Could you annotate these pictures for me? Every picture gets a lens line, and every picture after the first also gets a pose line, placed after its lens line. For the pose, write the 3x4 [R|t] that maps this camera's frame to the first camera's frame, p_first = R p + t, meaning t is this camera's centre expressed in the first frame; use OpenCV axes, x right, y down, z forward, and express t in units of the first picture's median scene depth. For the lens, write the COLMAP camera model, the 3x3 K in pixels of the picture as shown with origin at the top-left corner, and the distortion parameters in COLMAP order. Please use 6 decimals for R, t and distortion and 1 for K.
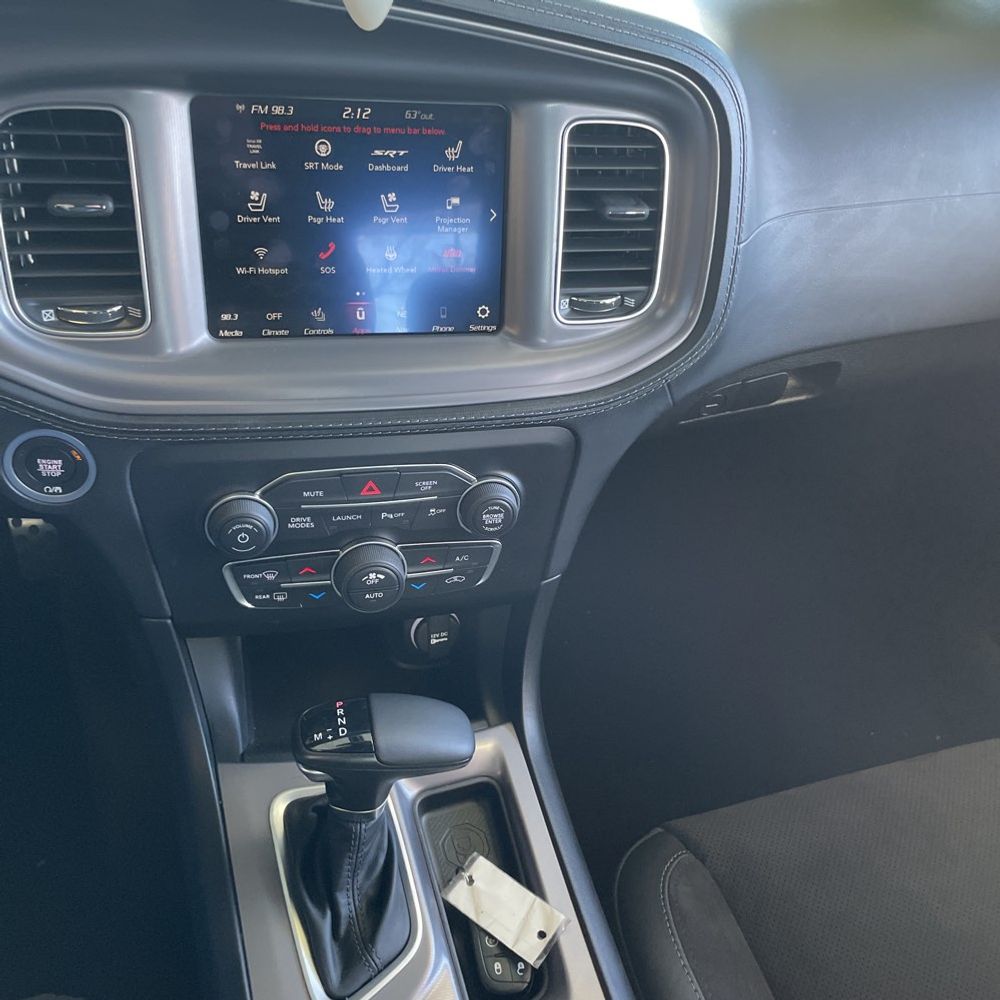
lens RADIAL K [[1023.1, 0, 506.4], [0, 1023.1, 501.2], [0, 0, 1]] dist [0.090701, -0.129735]
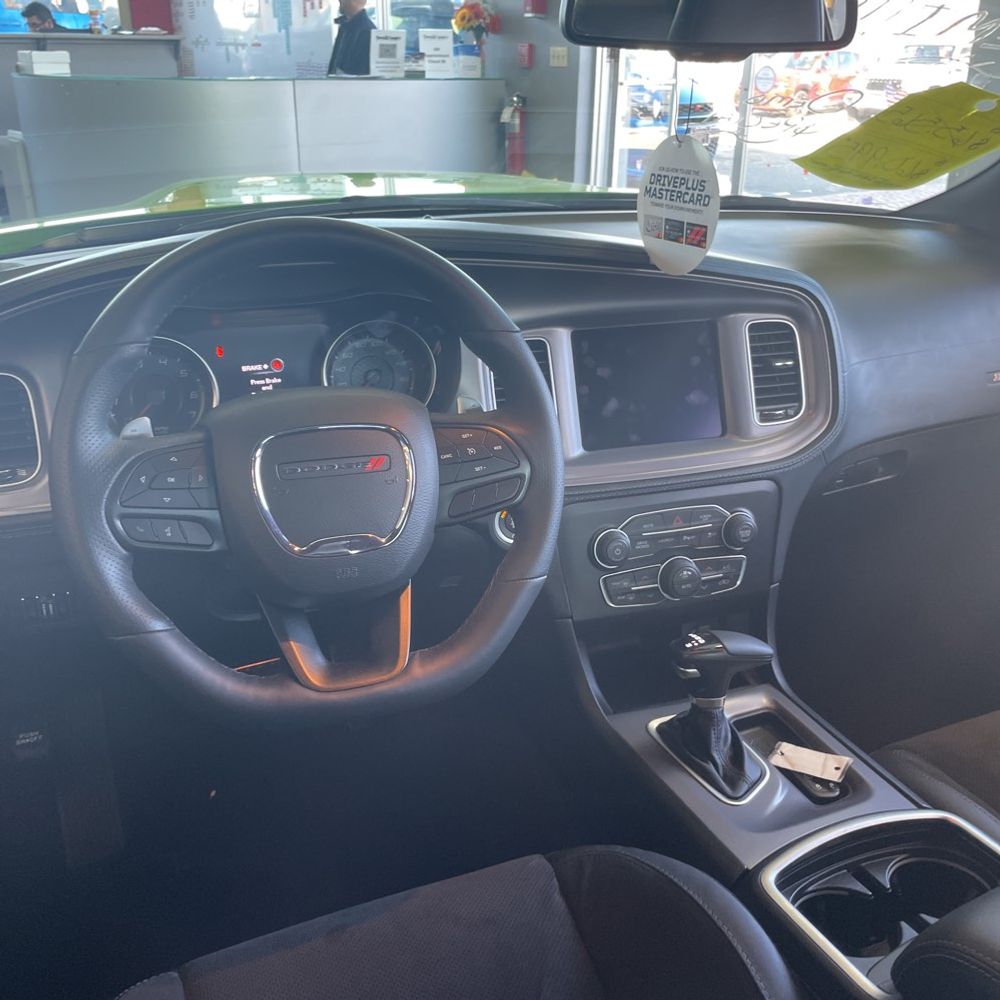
lens RADIAL K [[1054.4, 0, 500.0], [0, 1054.4, 500.0], [0, 0, 1]] dist [0.101863, -0.126939]
pose [[0.988746, -0.137876, 0.058064, -0.524053], [0.149543, 0.921891, -0.357427, 0.548595], [-0.004248, 0.362088, 0.932134, -0.700607]]
